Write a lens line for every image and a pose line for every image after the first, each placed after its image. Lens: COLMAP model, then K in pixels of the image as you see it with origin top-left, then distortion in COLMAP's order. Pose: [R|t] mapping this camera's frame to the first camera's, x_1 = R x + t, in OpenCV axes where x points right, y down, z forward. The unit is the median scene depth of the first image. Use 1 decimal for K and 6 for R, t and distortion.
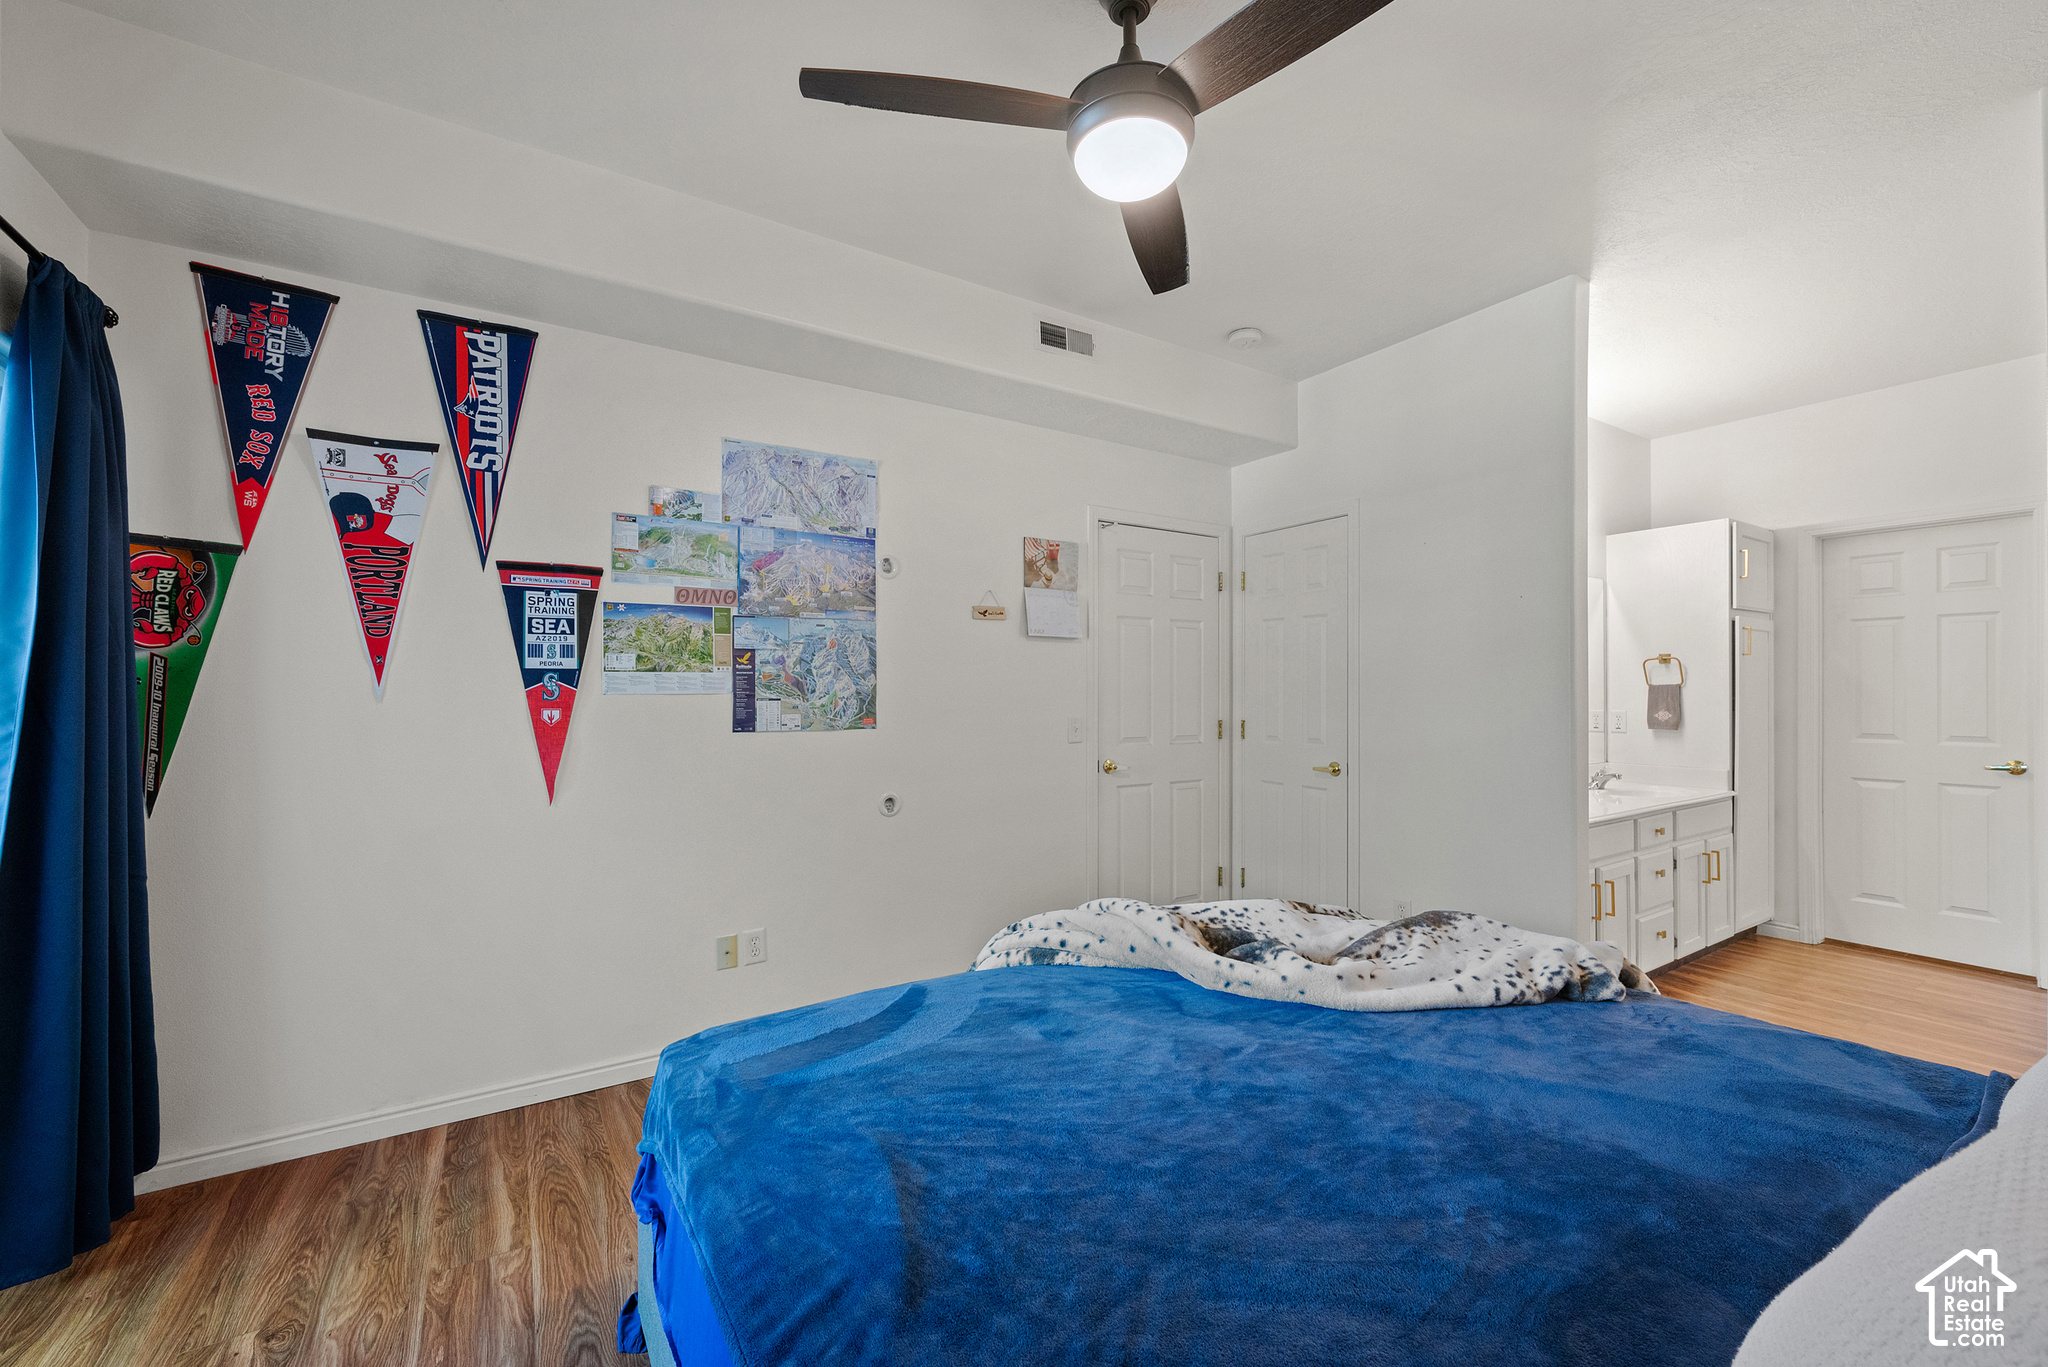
lens RADIAL K [[834.9, 0, 1021.8], [0, 834.9, 687.2], [0, 0, 1]] dist [0.001071, -0.000012]
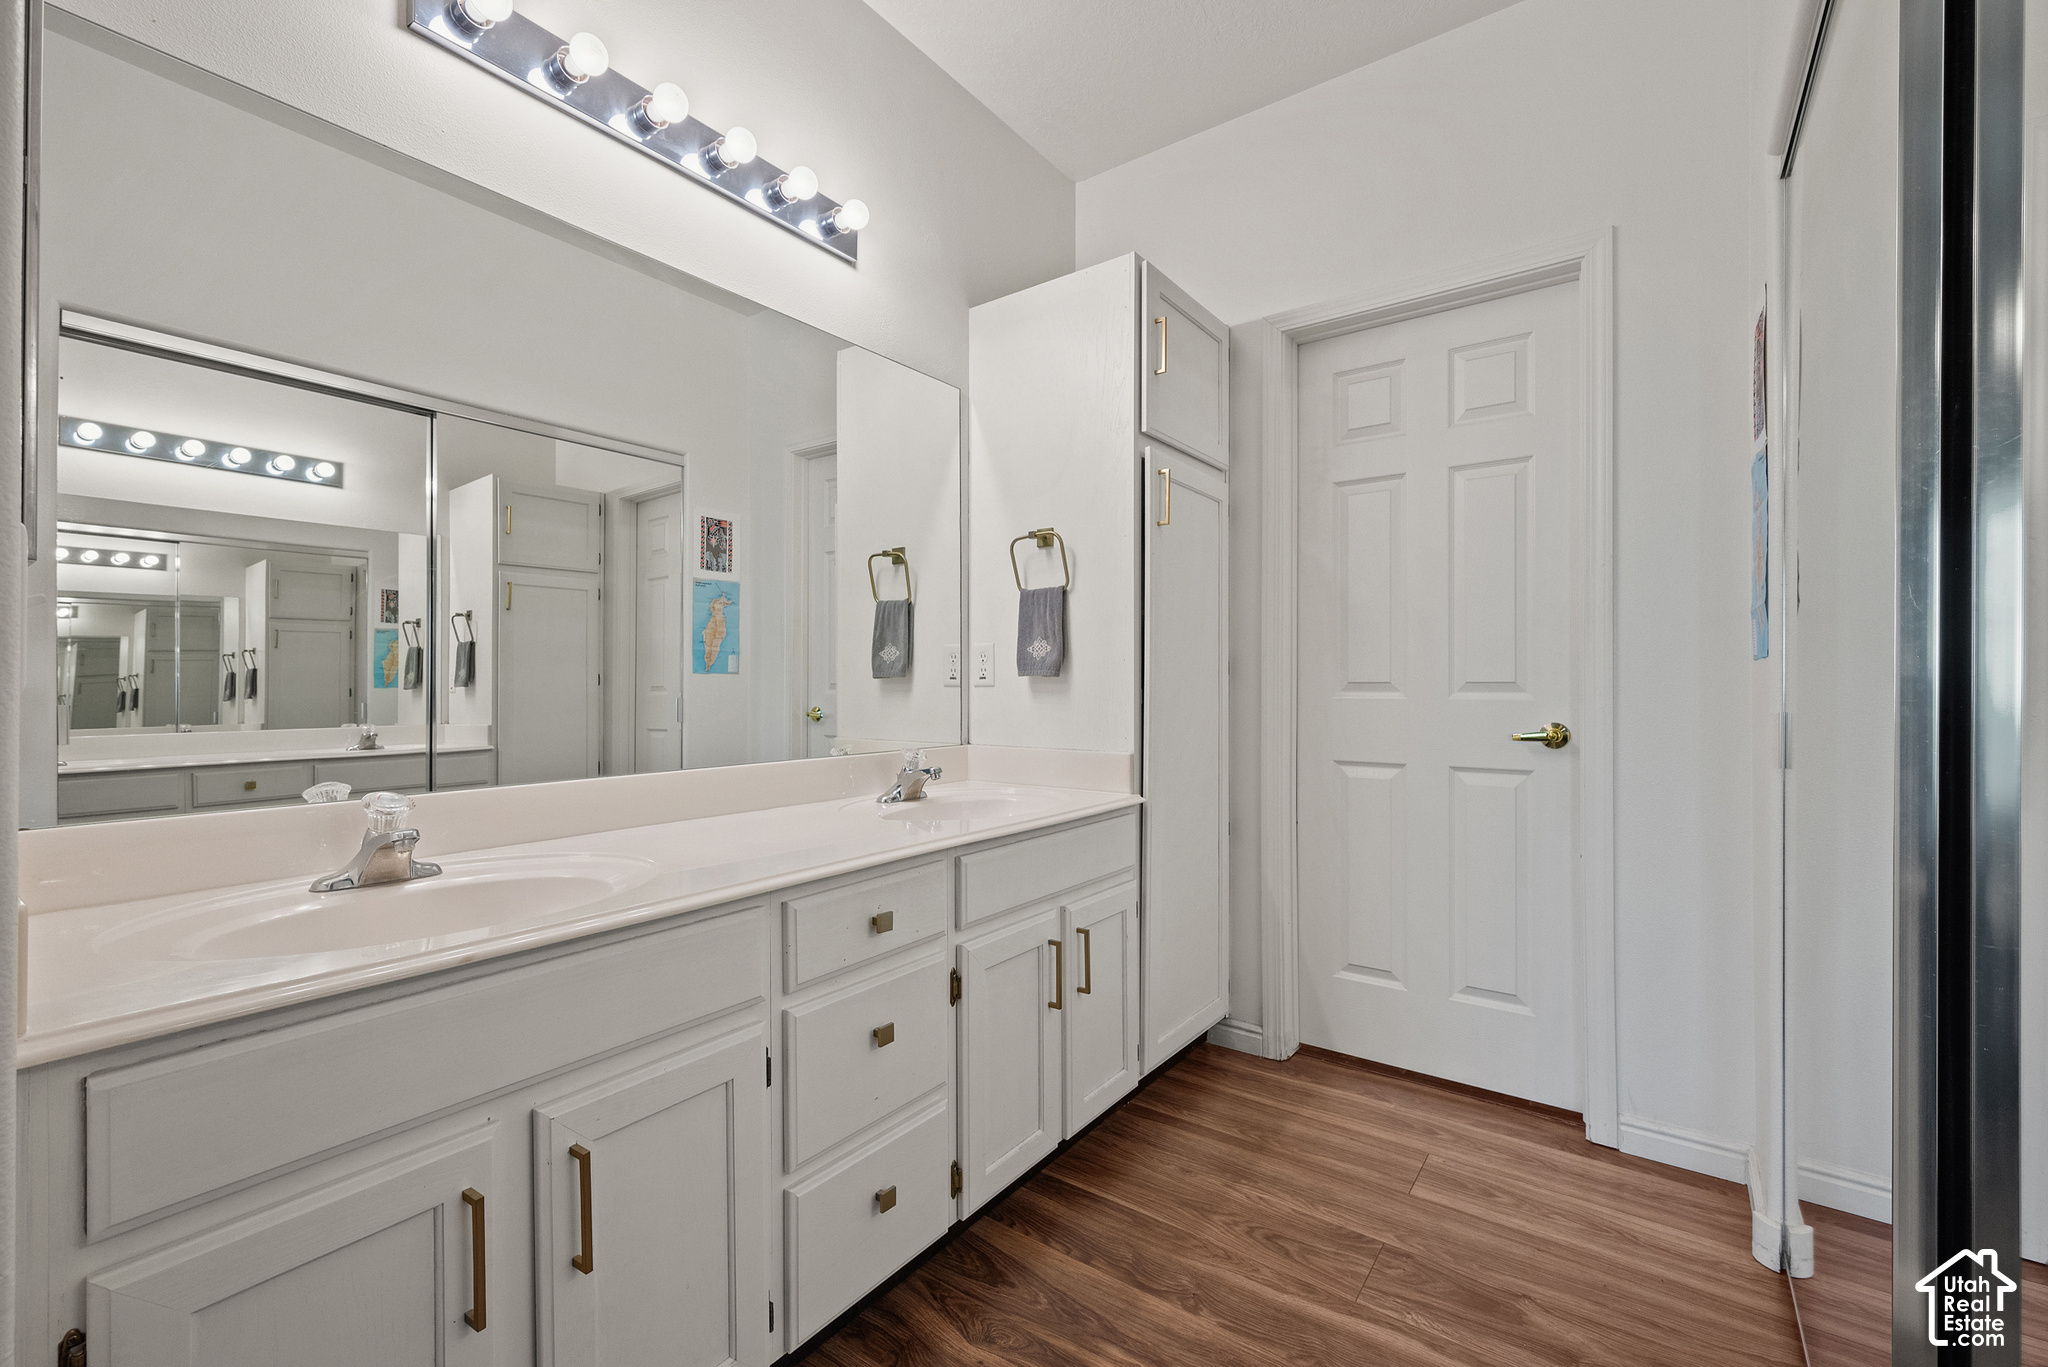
lens RADIAL K [[859.0, 0, 1031.4], [0, 859.0, 684.5], [0, 0, 1]] dist [-0.000807, -0.000475]
pose [[0.933430, 0.002626, 0.358750, 0.605053], [-0.002172, 0.999996, -0.001666, 0.059042], [-0.358753, 0.000776, 0.933432, 0.542625]]
